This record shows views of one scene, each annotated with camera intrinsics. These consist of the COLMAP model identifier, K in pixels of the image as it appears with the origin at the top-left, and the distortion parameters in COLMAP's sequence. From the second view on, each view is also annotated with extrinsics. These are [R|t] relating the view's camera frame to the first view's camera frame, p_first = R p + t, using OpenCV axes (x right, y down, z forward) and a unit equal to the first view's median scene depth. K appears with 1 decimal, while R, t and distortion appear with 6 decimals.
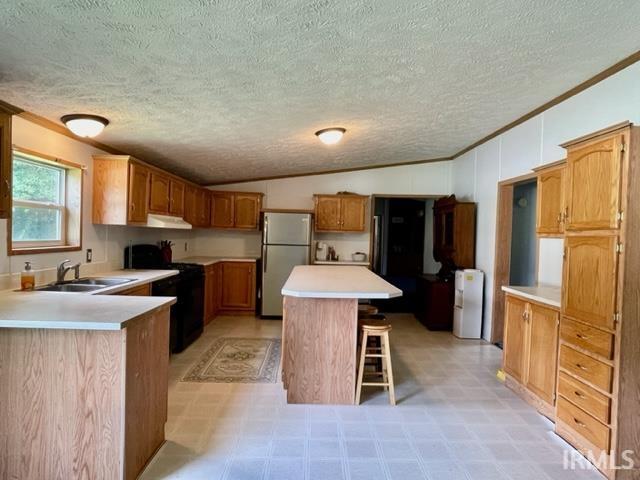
lens RADIAL K [[371.2, 0, 320.0], [0, 371.2, 240.0], [0, 0, 1]] dist [-0.000878, -0.000172]
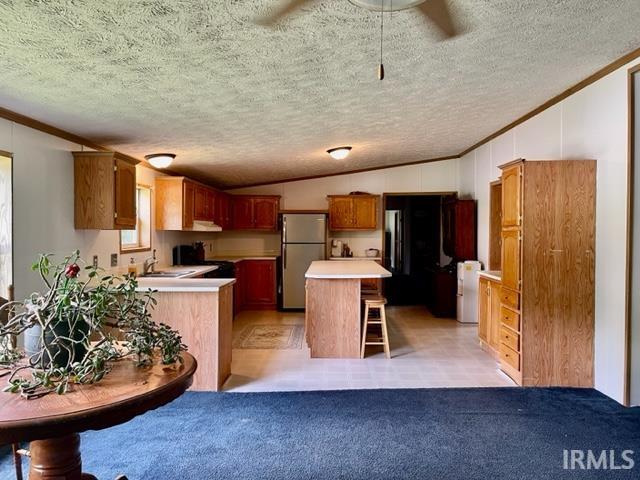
lens RADIAL K [[492.6, 0, 320.0], [0, 492.6, 240.0], [0, 0, 1]] dist [0.000268, -0.000069]
pose [[0.998781, -0.026055, -0.041934, 0.023229], [0.026221, 0.999650, 0.003414, 0.000313], [0.041830, -0.004509, 0.999115, -0.571373]]
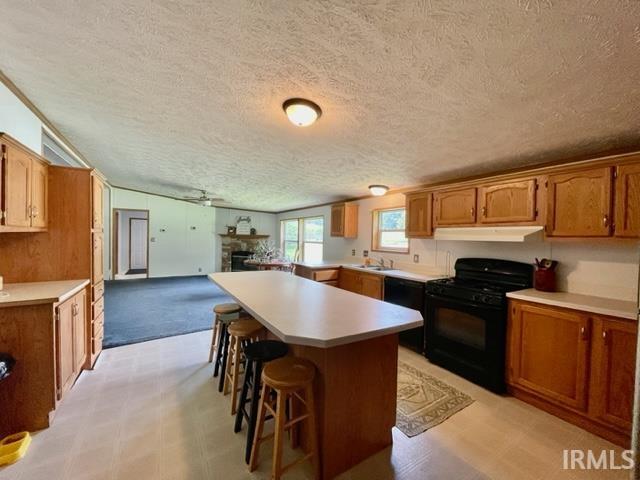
lens RADIAL K [[257.8, 0, 319.0], [0, 257.8, 241.5], [0, 0, 1]] dist [-0.001766, 0.000021]
pose [[-0.856083, -0.031611, -0.515871, 0.257296], [-0.044511, 0.998929, 0.012655, -0.020879], [0.514918, 0.033795, -0.856573, 1.440858]]
